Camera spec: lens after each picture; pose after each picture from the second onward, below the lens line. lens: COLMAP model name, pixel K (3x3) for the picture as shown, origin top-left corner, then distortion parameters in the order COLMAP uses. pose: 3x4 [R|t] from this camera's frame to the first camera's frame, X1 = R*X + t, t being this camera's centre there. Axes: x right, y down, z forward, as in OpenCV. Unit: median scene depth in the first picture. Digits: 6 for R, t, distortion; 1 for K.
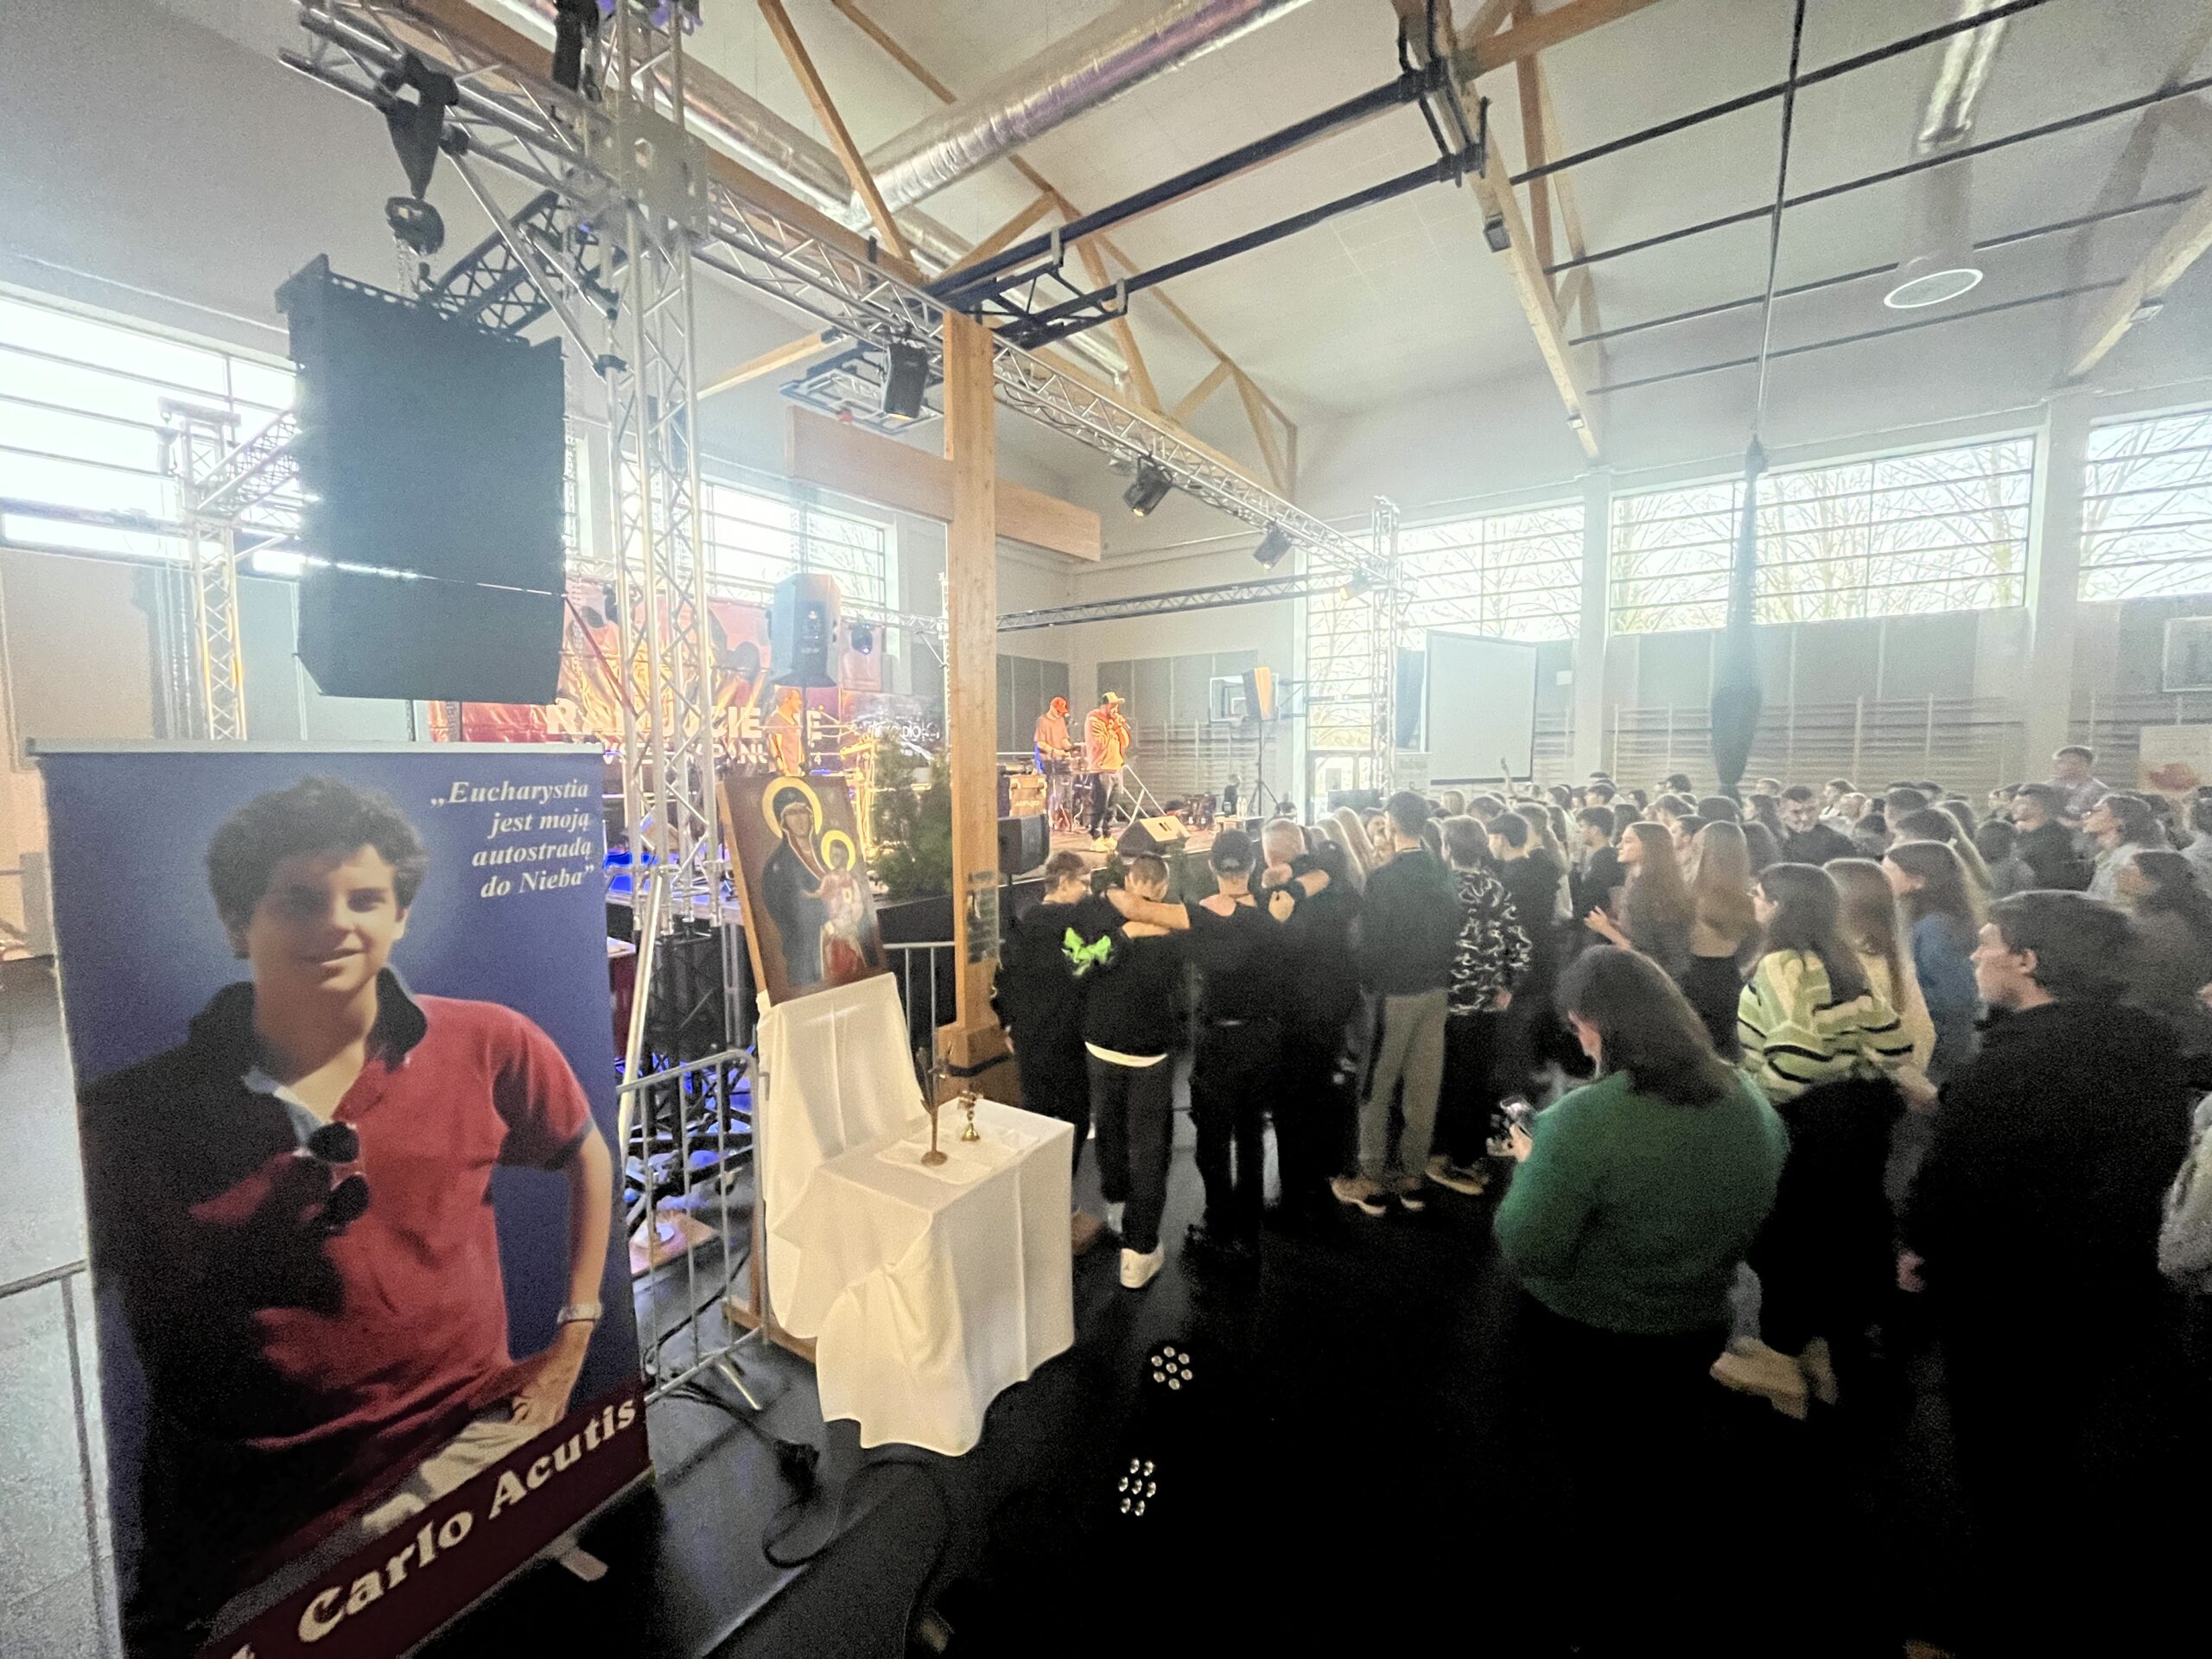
lens RADIAL K [[889.0, 0, 1101.6], [0, 889.0, 824.0], [0, 0, 1]] dist [-0.003400, 0.000316]
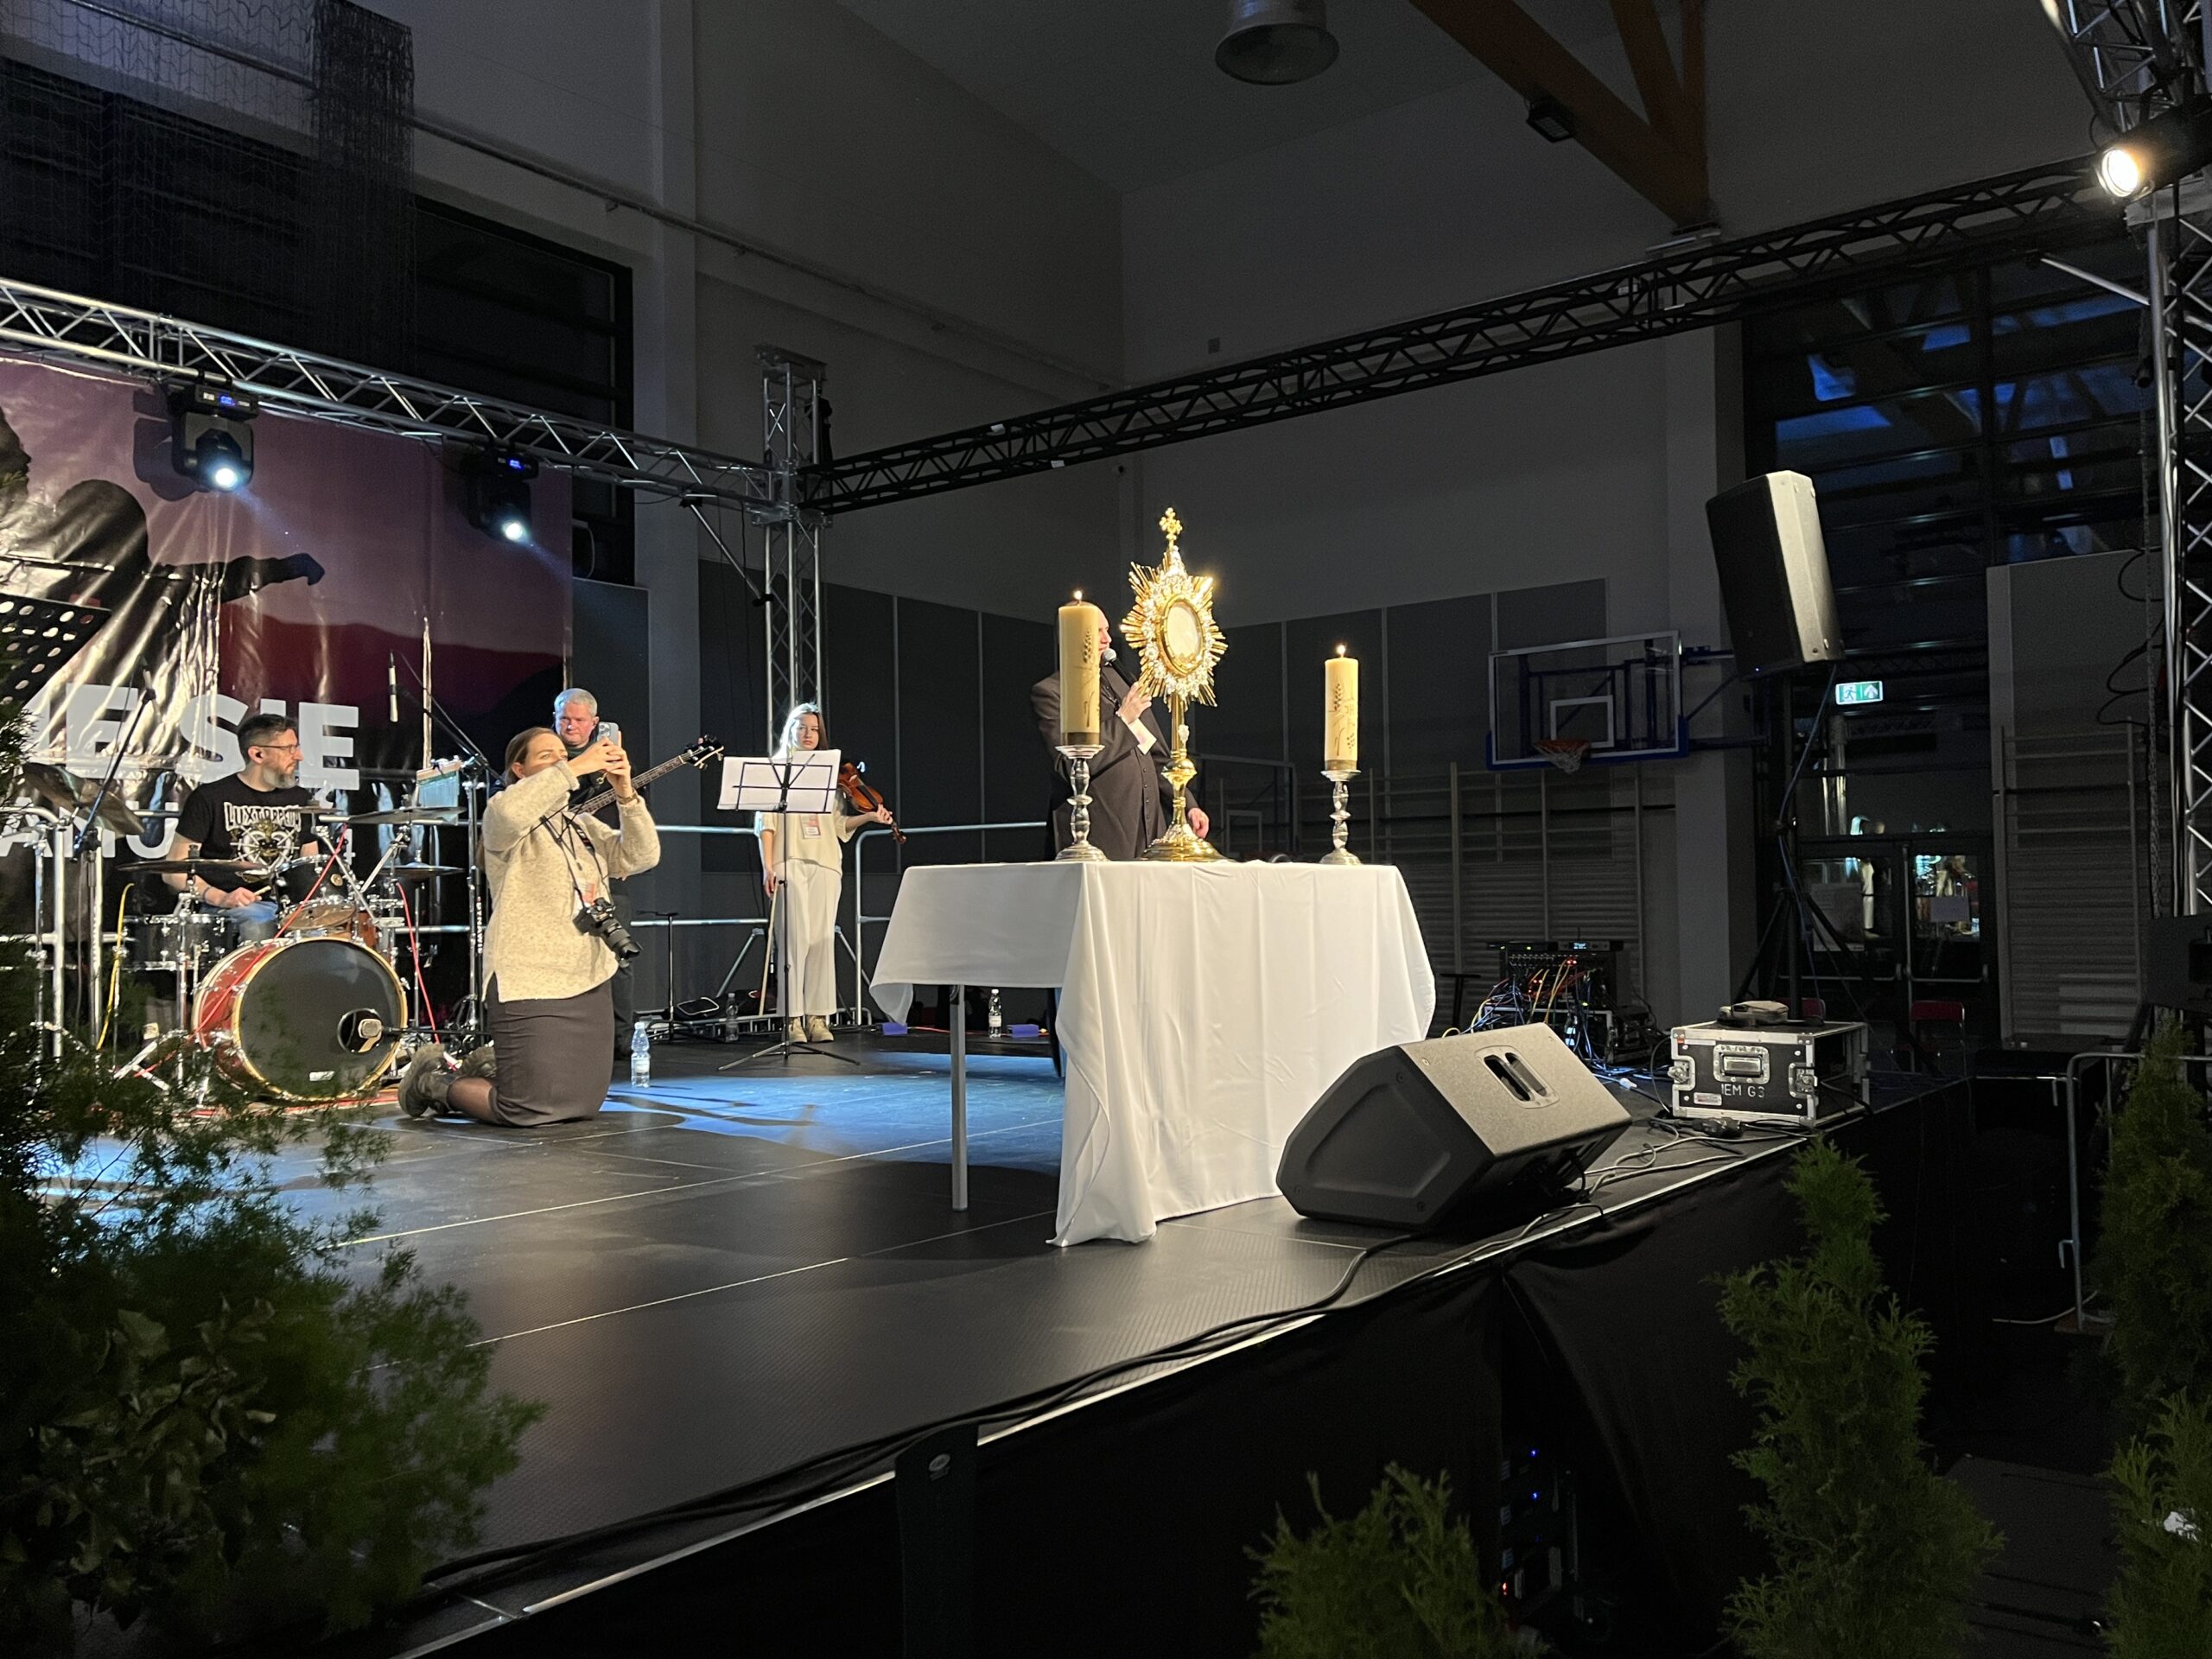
lens RADIAL K [[1735.1, 0, 1131.5], [0, 1735.1, 888.2], [0, 0, 1]] dist [0.009652, 0.001676]
pose [[0.999094, -0.007816, -0.041834, -0.001551], [0.004405, 0.996702, -0.081024, -0.006243], [0.042329, 0.080766, 0.995834, 0.459670]]
